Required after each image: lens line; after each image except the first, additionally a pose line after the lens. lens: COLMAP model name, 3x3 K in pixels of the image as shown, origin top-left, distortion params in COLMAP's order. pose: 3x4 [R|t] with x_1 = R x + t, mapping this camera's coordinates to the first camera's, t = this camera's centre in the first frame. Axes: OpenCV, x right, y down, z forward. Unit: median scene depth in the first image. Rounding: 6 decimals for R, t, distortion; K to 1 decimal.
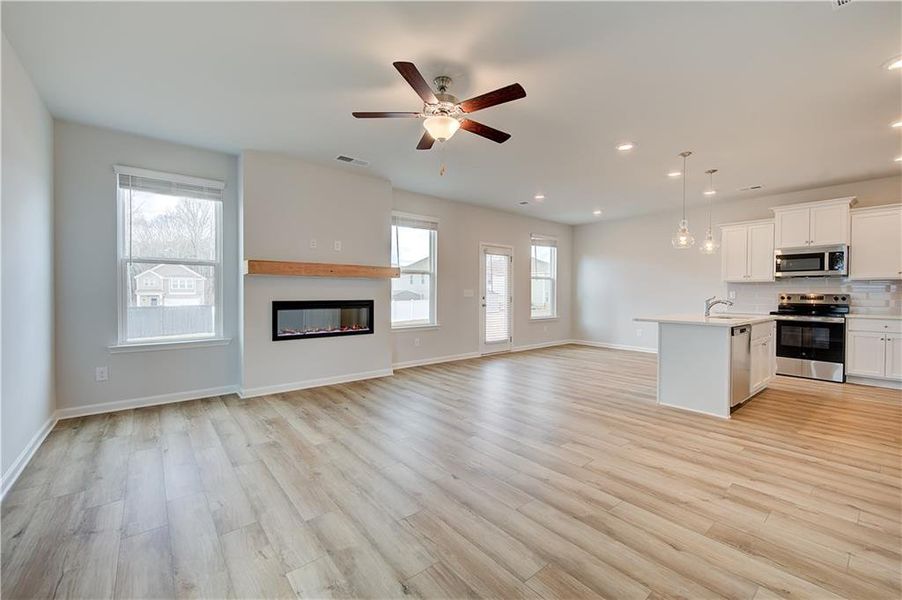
lens RADIAL K [[372.0, 0, 451.0], [0, 372.0, 300.0], [0, 0, 1]] dist [-0.000234, 0.000175]
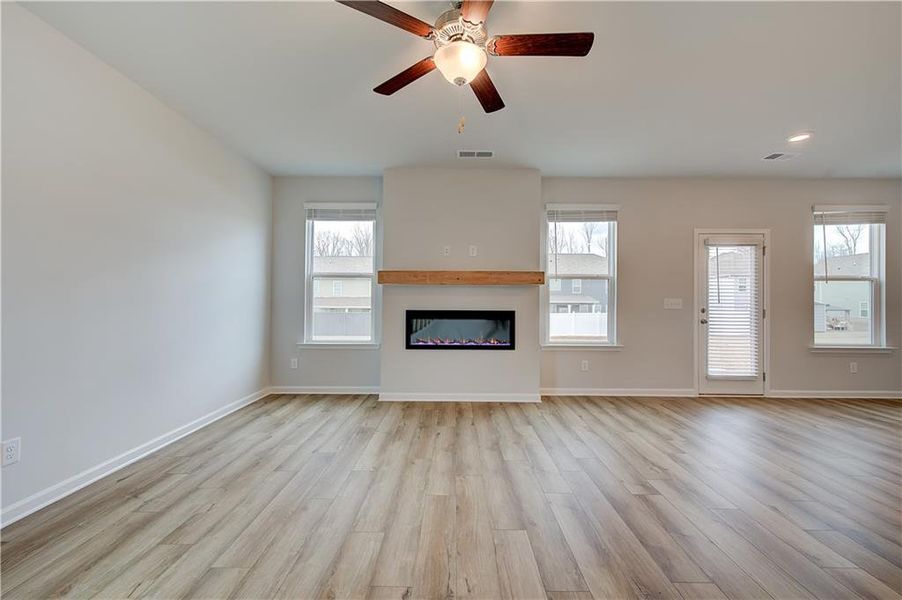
lens RADIAL K [[362.9, 0, 451.0], [0, 362.9, 300.0], [0, 0, 1]] dist [0.002036, 0.000051]
pose [[0.767466, 0.000132, -0.641090, 0.265039], [-0.016562, 0.999670, -0.019621, -0.007343], [0.640876, 0.025676, 0.767215, 0.322028]]
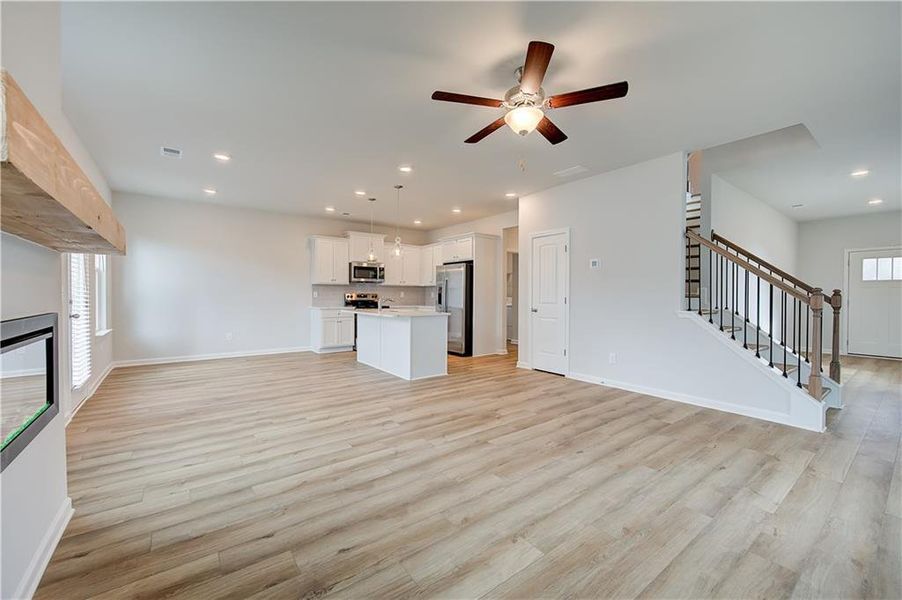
lens RADIAL K [[365.2, 0, 455.6], [0, 365.2, 298.7], [0, 0, 1]] dist [0.001077, -0.000033]
pose [[0.026402, -0.014672, 0.999544, -0.650833], [0.014060, 0.999799, 0.014304, -0.015536], [-0.999553, 0.013676, 0.026603, 0.773661]]
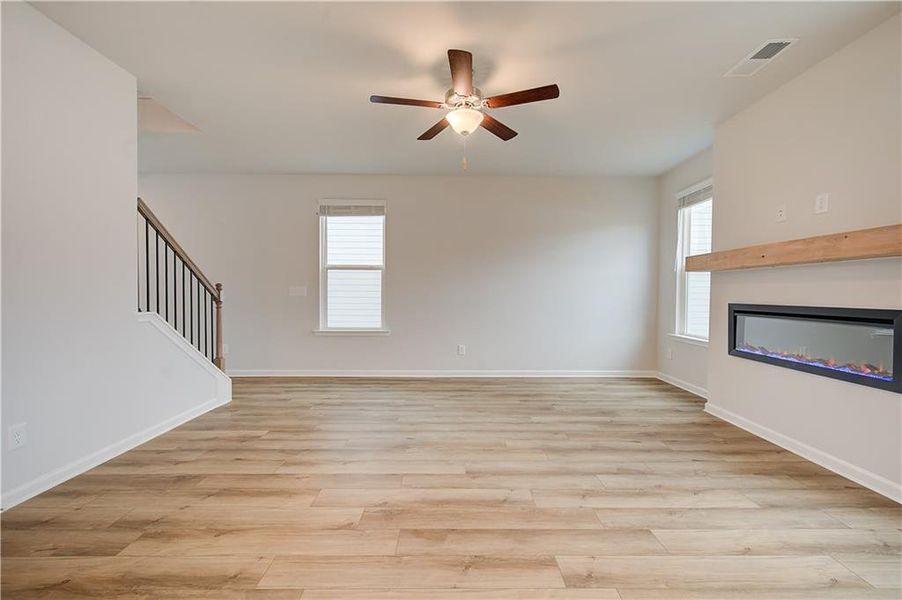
lens RADIAL K [[365.2, 0, 455.6], [0, 365.2, 298.7], [0, 0, 1]] dist [0.001077, -0.000033]
pose [[-0.629019, 0.008454, -0.777344, 0.492670], [-0.020761, 0.999402, 0.027668, -0.016417], [0.777113, 0.033542, -0.628467, 1.069861]]
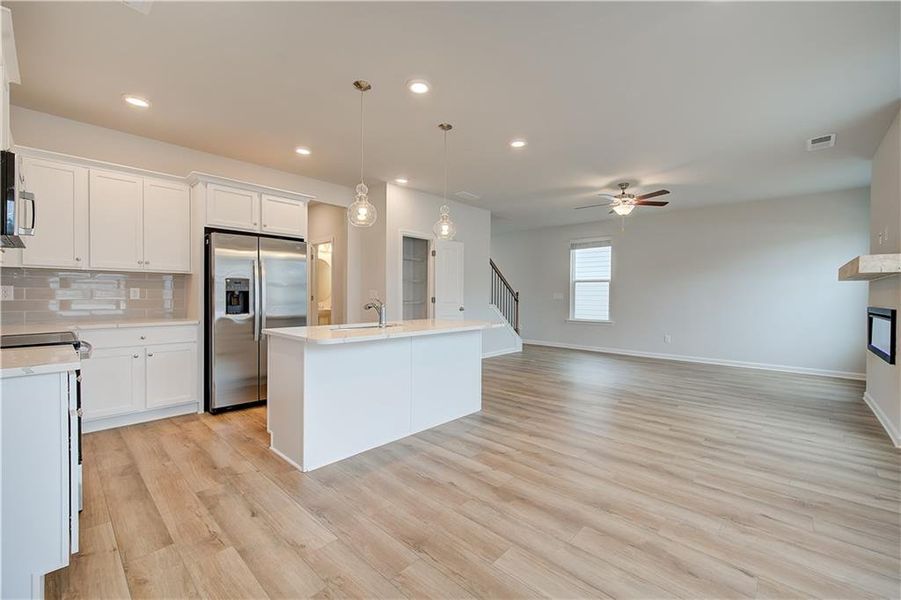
lens RADIAL K [[367.6, 0, 462.2], [0, 367.6, 298.4], [0, 0, 1]] dist [0.001397, -0.000112]
pose [[-0.987880, -0.009341, -0.154941, 0.720698], [-0.013896, 0.999502, 0.028344, -0.032561], [0.154599, 0.030154, -0.987517, 1.834206]]
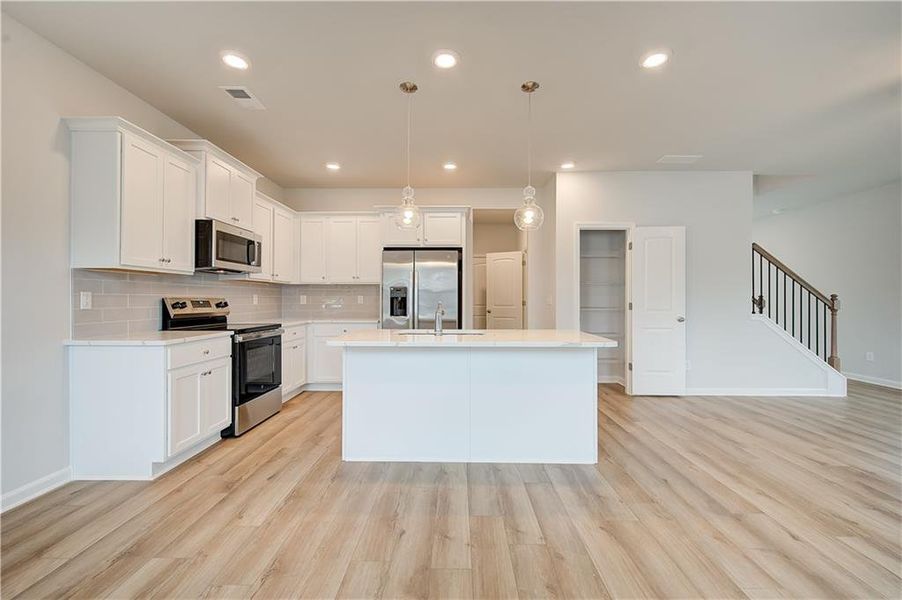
lens RADIAL K [[365.2, 0, 455.6], [0, 365.2, 298.7], [0, 0, 1]] dist [0.001077, -0.000033]
pose [[-0.769090, -0.004259, 0.639126, 0.319929], [0.007790, 0.999841, 0.016038, -0.029249], [-0.639092, 0.017313, -0.768935, 1.590875]]
